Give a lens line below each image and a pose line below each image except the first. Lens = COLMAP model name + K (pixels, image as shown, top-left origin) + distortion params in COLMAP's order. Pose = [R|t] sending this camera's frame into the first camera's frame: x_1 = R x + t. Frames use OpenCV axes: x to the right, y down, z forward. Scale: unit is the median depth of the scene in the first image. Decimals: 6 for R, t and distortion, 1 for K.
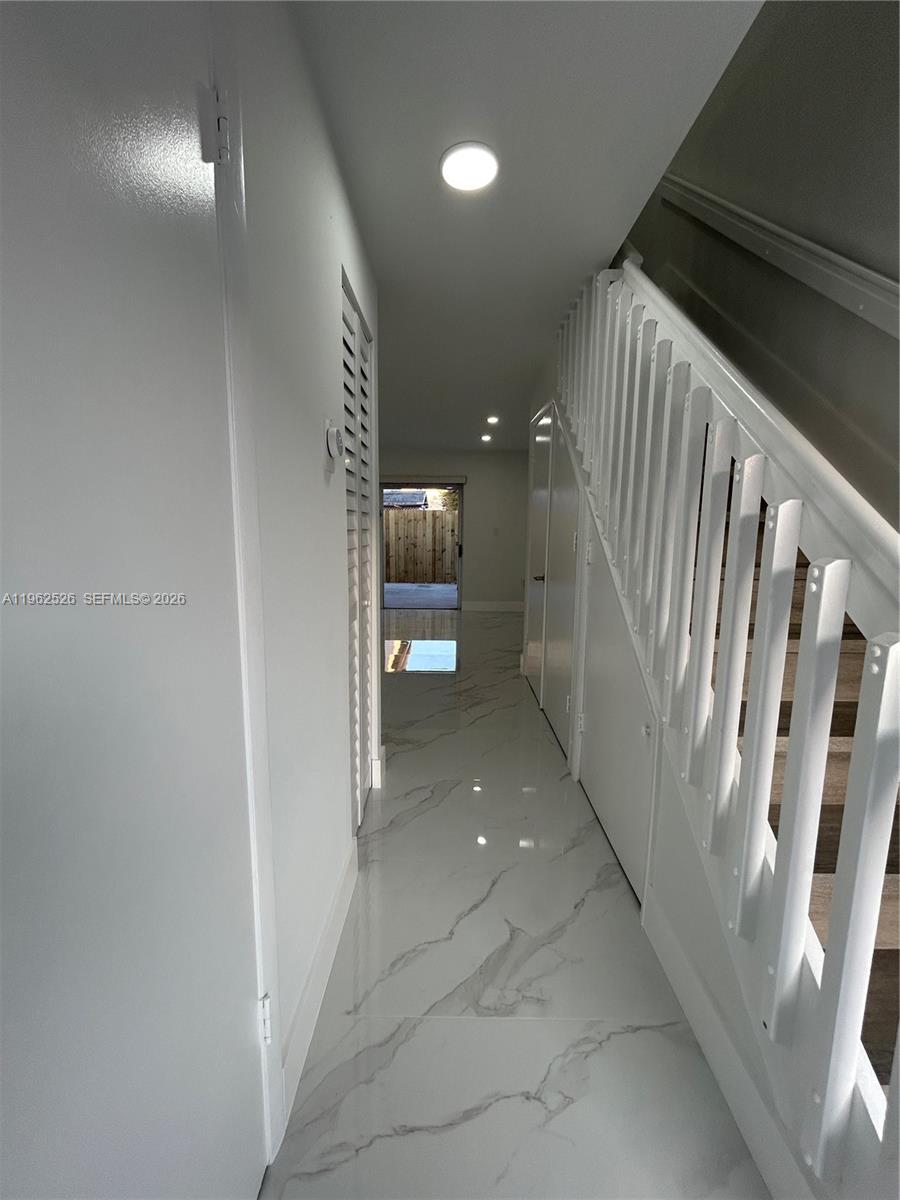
lens RADIAL K [[483.9, 0, 455.4], [0, 483.9, 596.5], [0, 0, 1]] dist [0.000186, 0.001406]
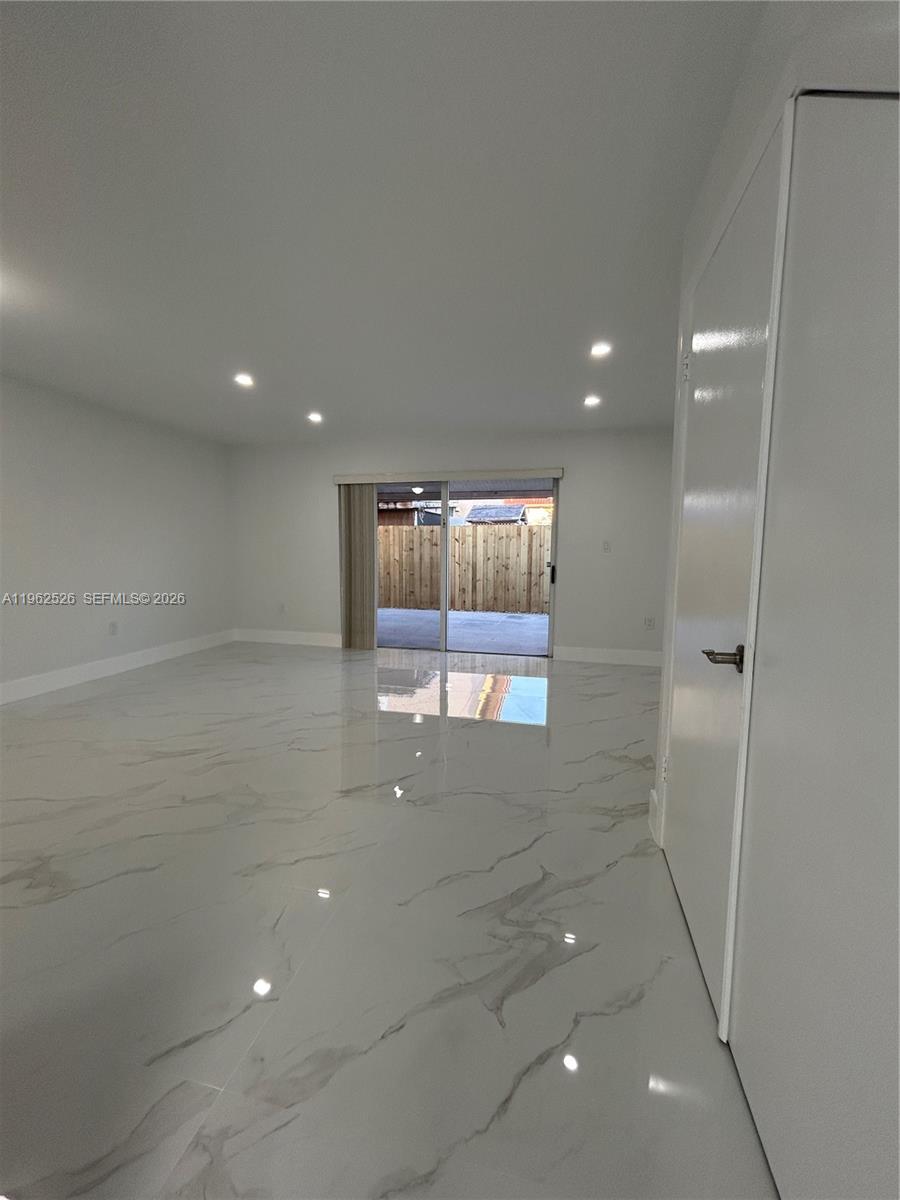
lens RADIAL K [[483.9, 0, 448.9], [0, 483.9, 599.3], [0, 0, 1]] dist [0.000186, 0.001406]
pose [[0.971361, 0.019122, -0.236836, 0.018270], [-0.029009, 0.998844, -0.038331, -0.015774], [0.235829, 0.044104, 0.970793, 0.169594]]
